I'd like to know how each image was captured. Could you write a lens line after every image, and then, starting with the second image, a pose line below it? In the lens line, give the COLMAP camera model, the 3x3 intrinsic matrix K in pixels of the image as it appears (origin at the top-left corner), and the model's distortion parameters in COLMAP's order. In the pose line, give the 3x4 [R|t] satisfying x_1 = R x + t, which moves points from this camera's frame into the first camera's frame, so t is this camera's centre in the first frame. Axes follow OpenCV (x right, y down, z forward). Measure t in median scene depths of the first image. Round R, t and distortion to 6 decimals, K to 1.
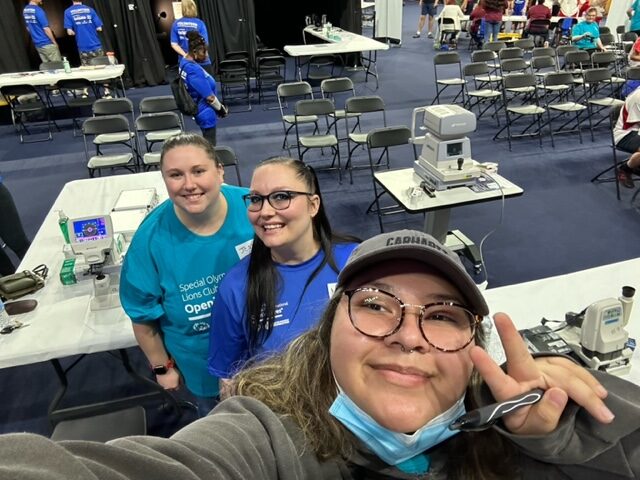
lens RADIAL K [[425.2, 0, 320.0], [0, 425.2, 240.0], [0, 0, 1]] dist [0.002213, -0.000604]
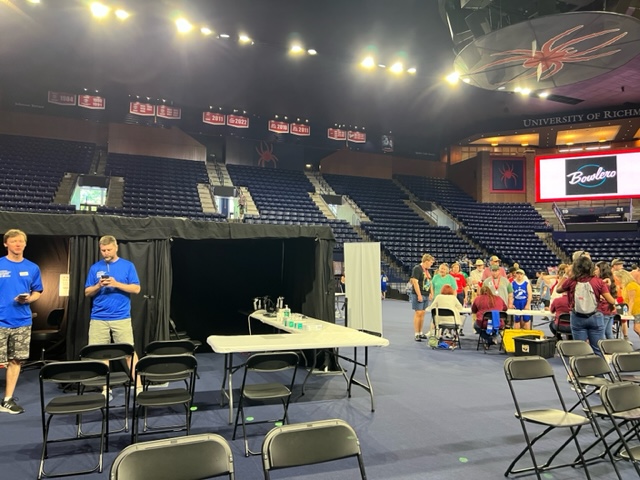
lens RADIAL K [[467.8, 0, 320.0], [0, 467.8, 240.0], [0, 0, 1]] dist [0.001797, -0.002513]
pose [[0.994801, 0.051668, 0.087758, 0.002225], [0.010746, 0.803672, -0.594976, -0.142905], [-0.101269, 0.592826, 0.798938, 0.317344]]
